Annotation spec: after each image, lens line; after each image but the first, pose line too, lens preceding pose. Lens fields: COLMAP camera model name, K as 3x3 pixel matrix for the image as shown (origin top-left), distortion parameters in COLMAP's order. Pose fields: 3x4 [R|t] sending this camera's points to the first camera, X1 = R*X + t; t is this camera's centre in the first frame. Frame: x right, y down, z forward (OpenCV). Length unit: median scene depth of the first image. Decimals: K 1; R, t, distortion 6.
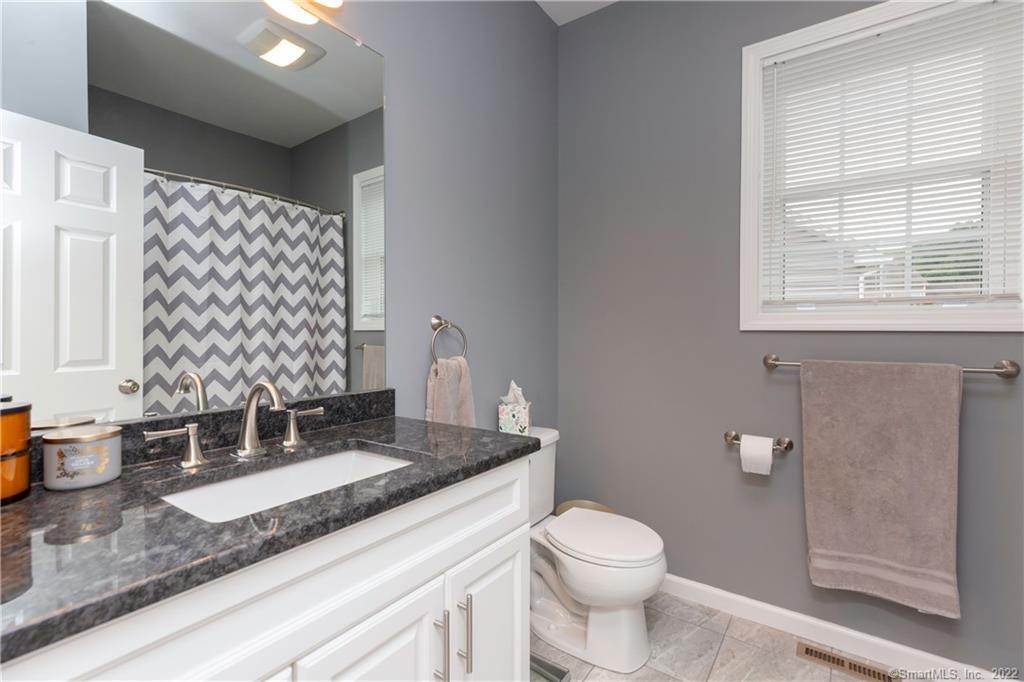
lens RADIAL K [[459.4, 0, 505.8], [0, 459.4, 339.2], [0, 0, 1]] dist [0.003003, 0.000189]
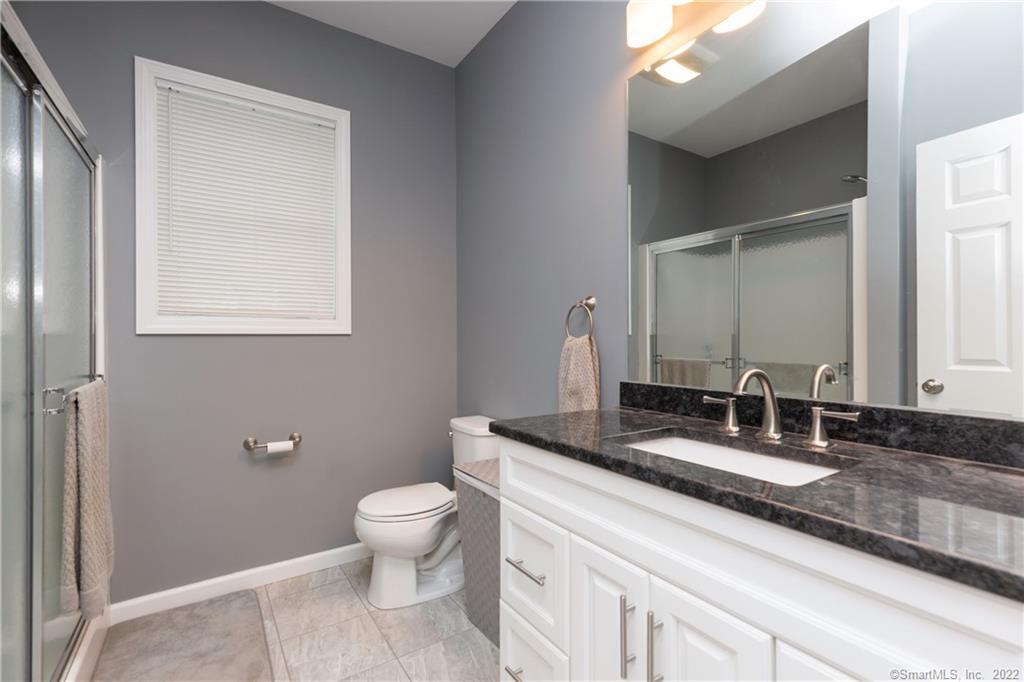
lens RADIAL K [[459.4, 0, 505.8], [0, 459.4, 339.2], [0, 0, 1]] dist [0.003003, 0.000189]
pose [[-0.374951, -0.002007, -0.927043, 0.774485], [0.001131, 0.999996, -0.002623, 0.025092], [0.927044, -0.002031, -0.374947, 0.972429]]
